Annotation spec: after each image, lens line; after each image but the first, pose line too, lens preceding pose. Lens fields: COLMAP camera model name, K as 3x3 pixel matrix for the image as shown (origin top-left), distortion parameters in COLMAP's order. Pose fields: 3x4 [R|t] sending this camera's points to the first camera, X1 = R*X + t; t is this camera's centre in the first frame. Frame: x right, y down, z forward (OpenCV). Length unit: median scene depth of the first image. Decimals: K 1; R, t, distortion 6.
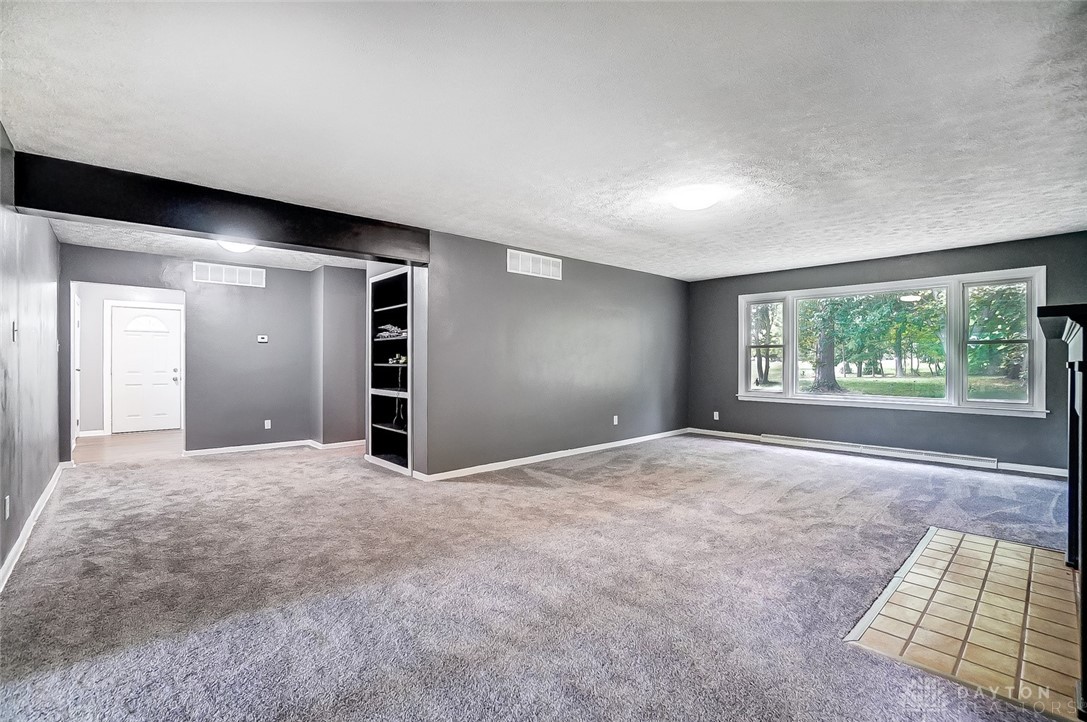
lens RADIAL K [[484.3, 0, 536.1], [0, 484.3, 363.6], [0, 0, 1]] dist [-0.068400, 0.025473]
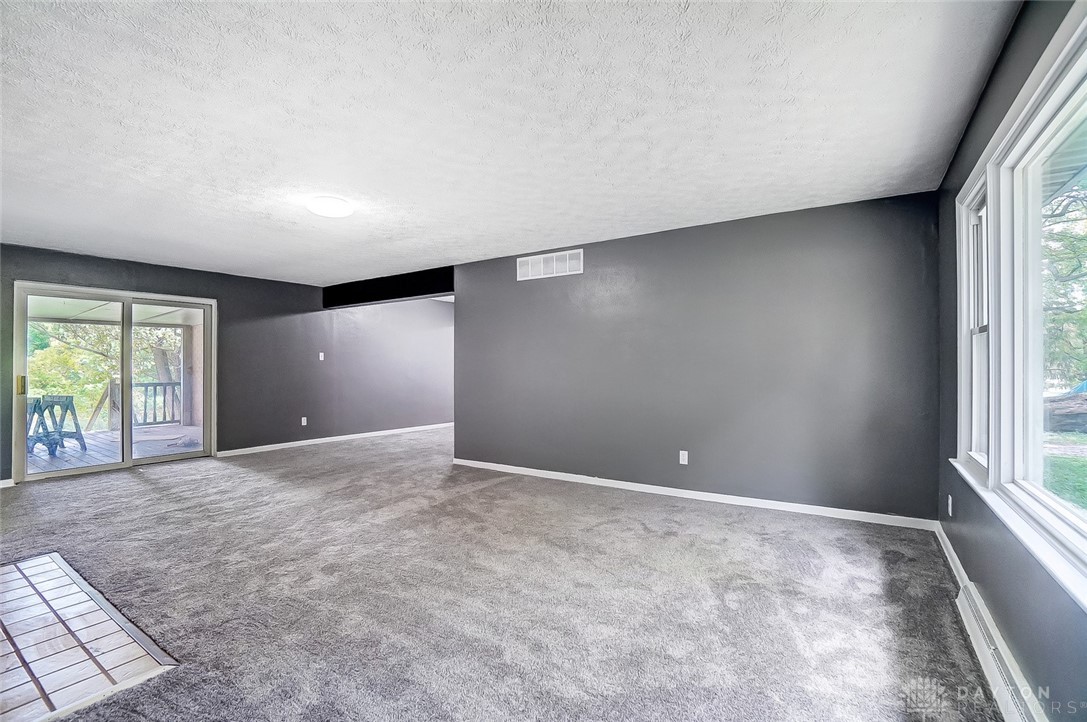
lens RADIAL K [[484.3, 0, 536.1], [0, 484.3, 363.6], [0, 0, 1]] dist [-0.068400, 0.025473]
pose [[0.250101, -0.005526, -0.968204, 0.750525], [-0.001175, 0.999981, -0.006011, -0.009468], [0.968219, 0.002641, 0.250090, 0.634714]]
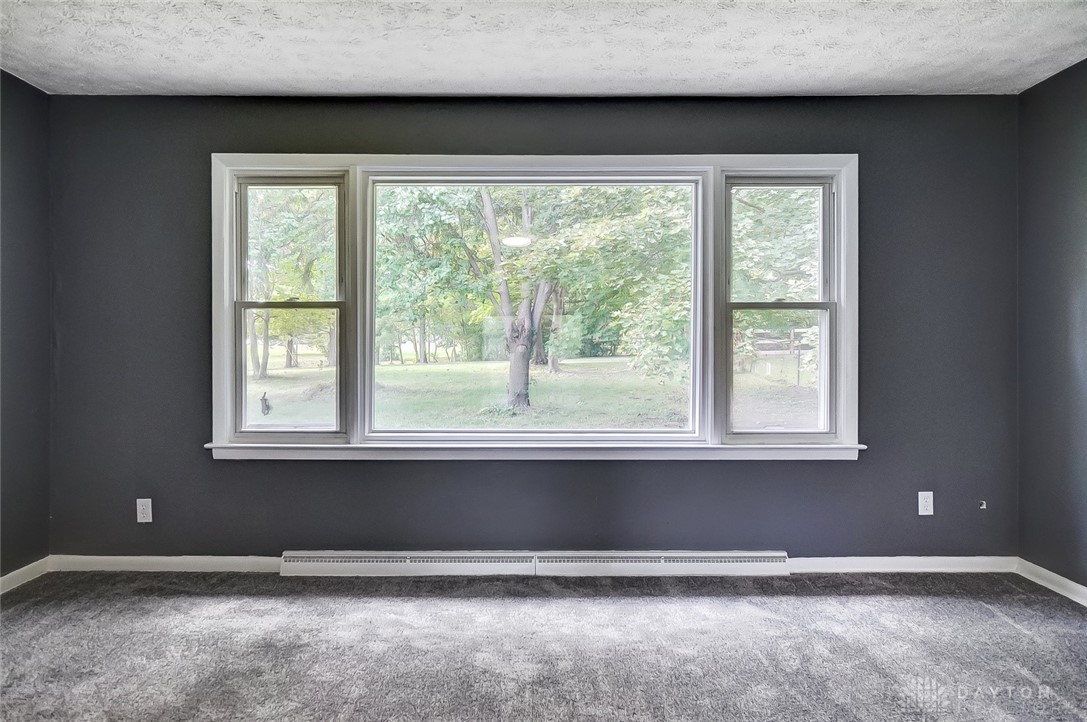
lens RADIAL K [[664.0, 0, 543.5], [0, 664.0, 361.0], [0, 0, 1]] dist [-0.000329, 0.000226]
pose [[0.658724, -0.015088, 0.752234, 0.243839], [0.000224, 0.999803, 0.019857, -0.002545], [-0.752385, -0.012912, 0.658597, 0.561549]]
